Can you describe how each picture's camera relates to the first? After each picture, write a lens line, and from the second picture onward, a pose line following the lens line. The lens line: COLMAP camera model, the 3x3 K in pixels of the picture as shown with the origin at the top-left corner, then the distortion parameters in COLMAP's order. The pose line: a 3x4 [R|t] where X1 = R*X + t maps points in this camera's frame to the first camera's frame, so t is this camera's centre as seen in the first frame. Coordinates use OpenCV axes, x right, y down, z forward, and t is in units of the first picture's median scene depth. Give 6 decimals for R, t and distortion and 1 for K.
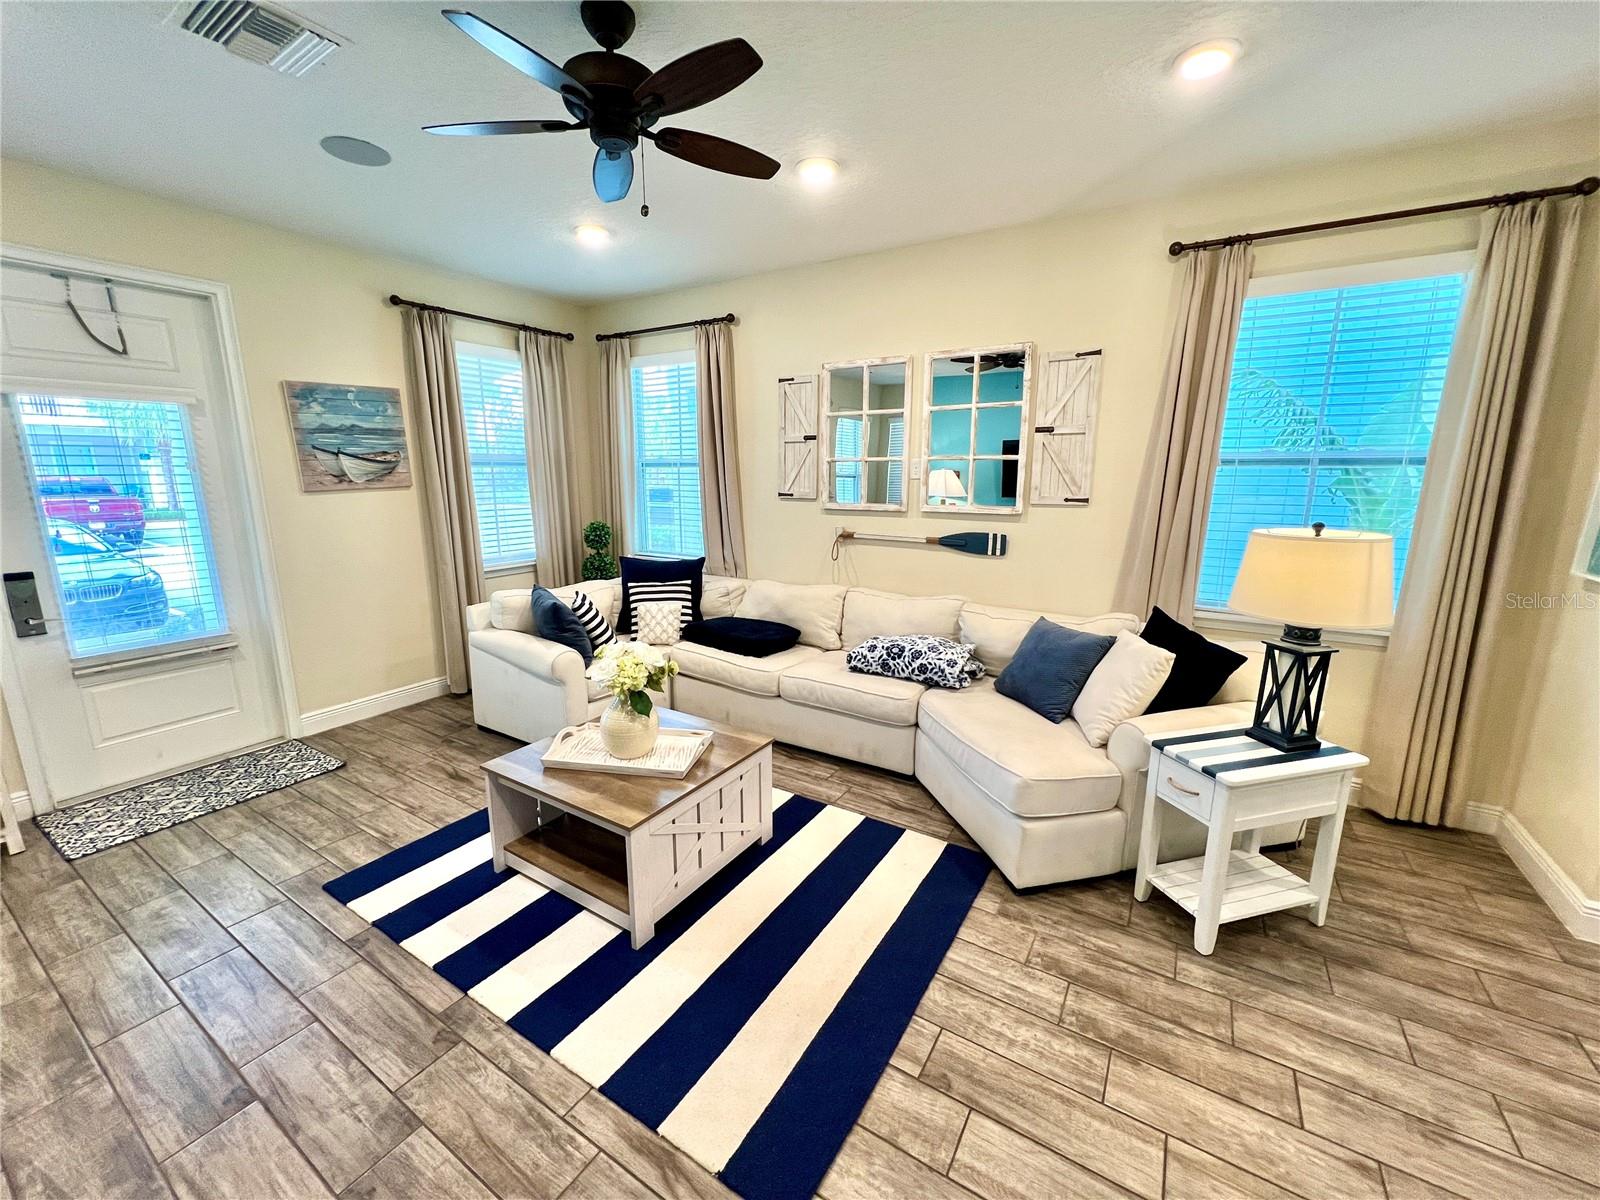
lens RADIAL K [[638.3, 0, 796.0], [0, 638.3, 599.7], [0, 0, 1]] dist [-0.007113, 0.001774]
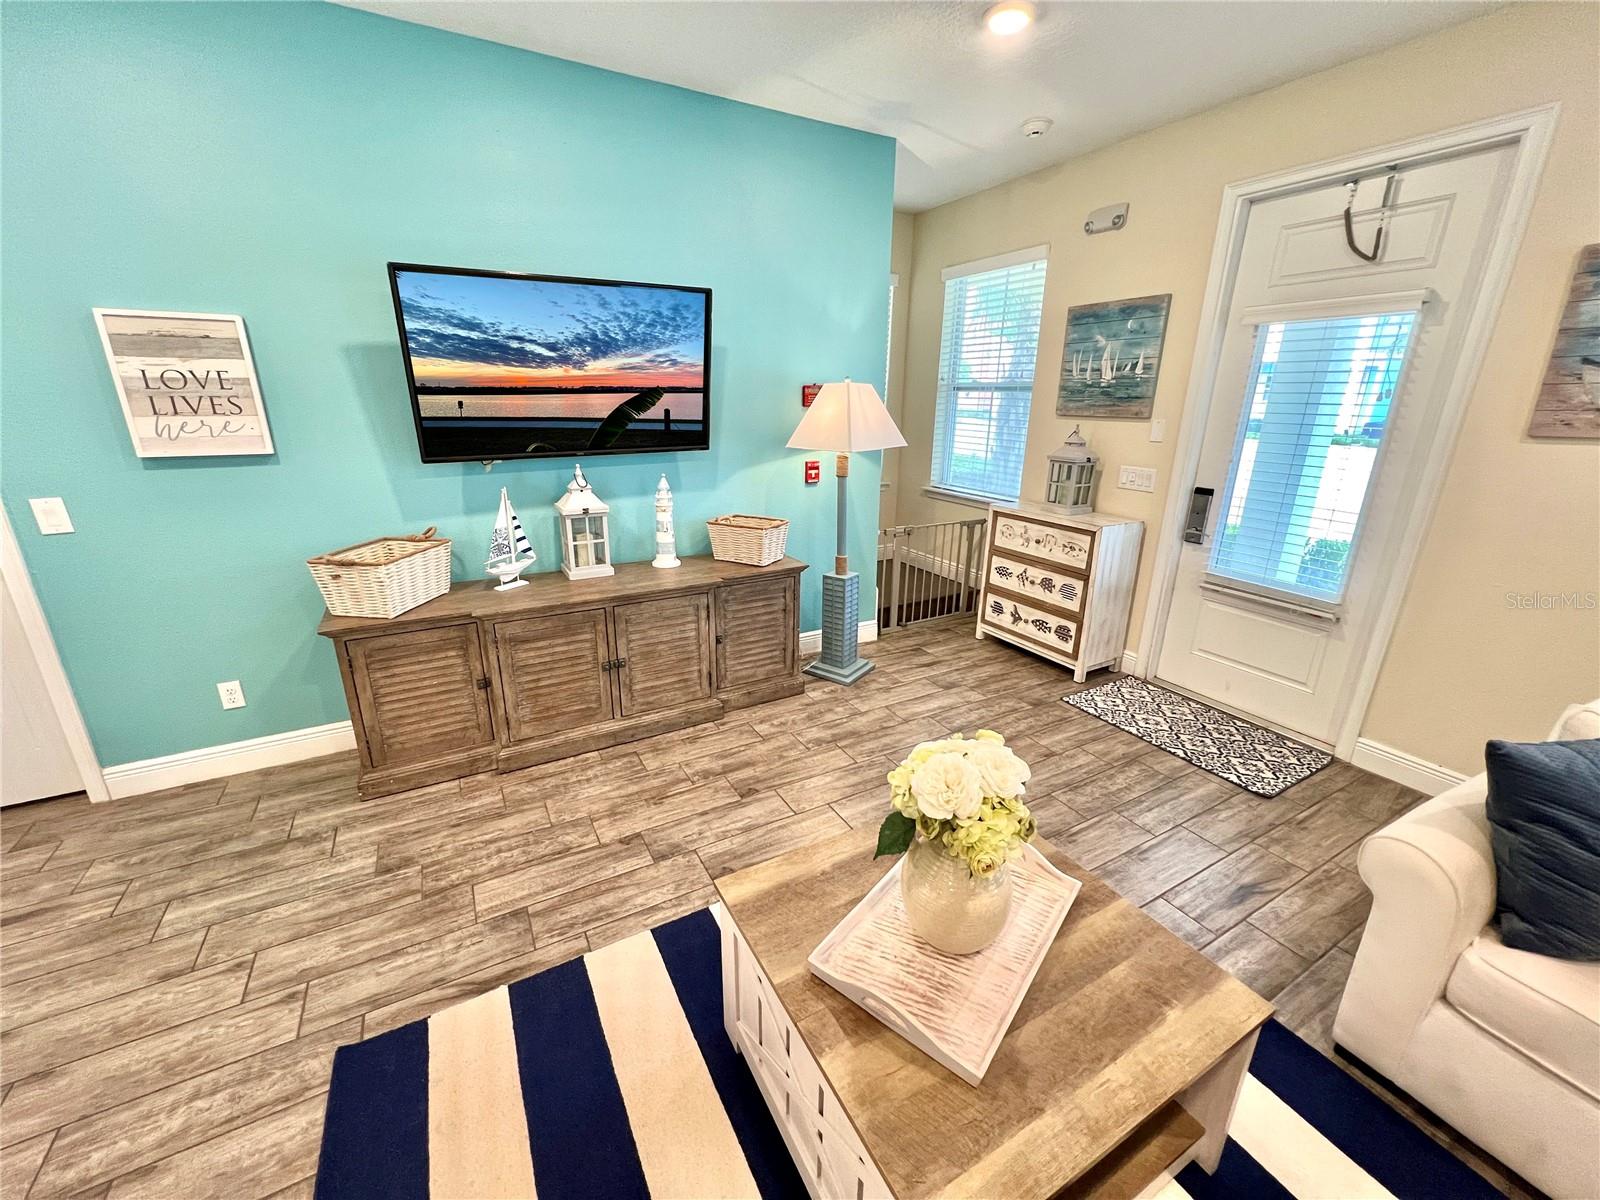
lens RADIAL K [[638.3, 0, 797.3], [0, 638.3, 600.7], [0, 0, 1]] dist [-0.007113, 0.001774]
pose [[-0.482704, 0.263593, -0.835174, 0.154480], [-0.184085, 0.901788, 0.391012, -0.167764], [0.856218, 0.342486, -0.386773, 0.848517]]
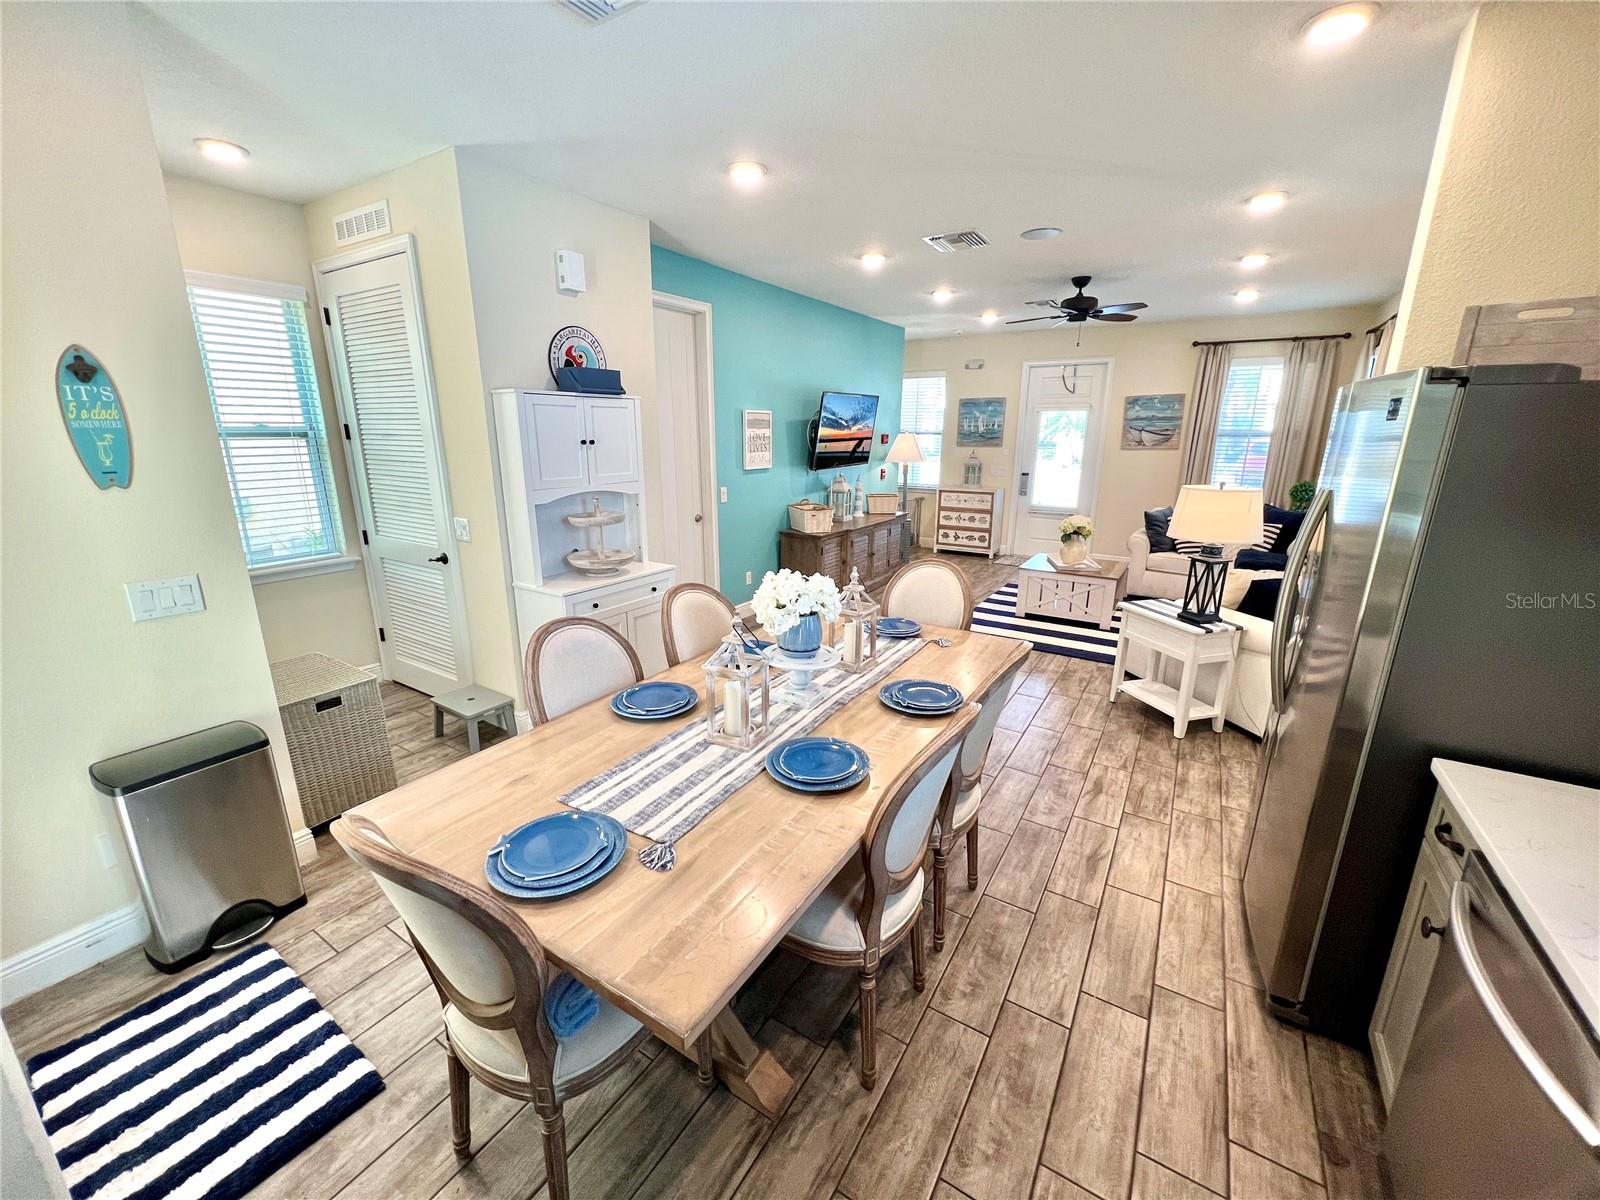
lens RADIAL K [[638.3, 0, 794.9], [0, 638.3, 601.9], [0, 0, 1]] dist [-0.007113, 0.001774]
pose [[-0.010668, 0.260401, -0.965442, 1.728075], [-0.202704, 0.944887, 0.257097, -0.018929], [0.979182, 0.198442, 0.042705, -0.056022]]
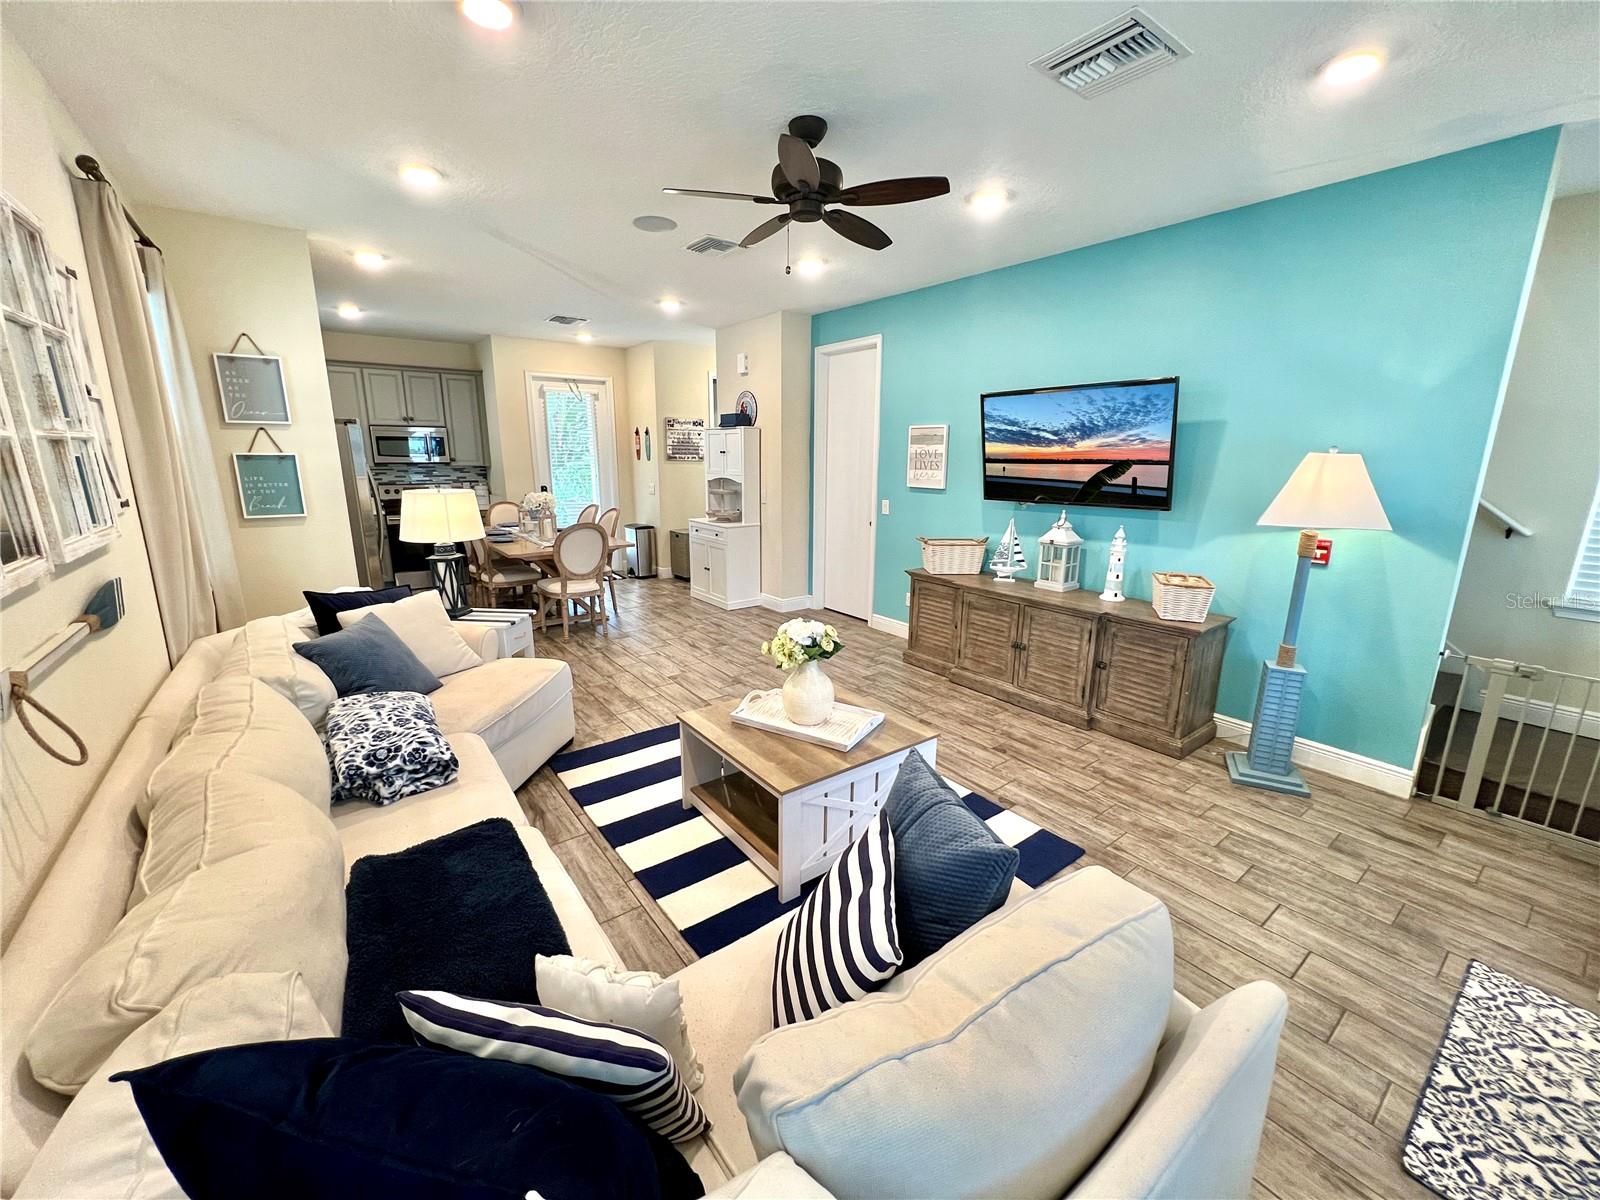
lens RADIAL K [[638.3, 0, 796.2], [0, 638.3, 595.5], [0, 0, 1]] dist [-0.007113, 0.001774]
pose [[-0.934041, -0.090487, 0.345512, -0.505657], [0.059833, 0.914063, 0.401135, -0.338039], [-0.352117, 0.395350, -0.848358, 1.572299]]
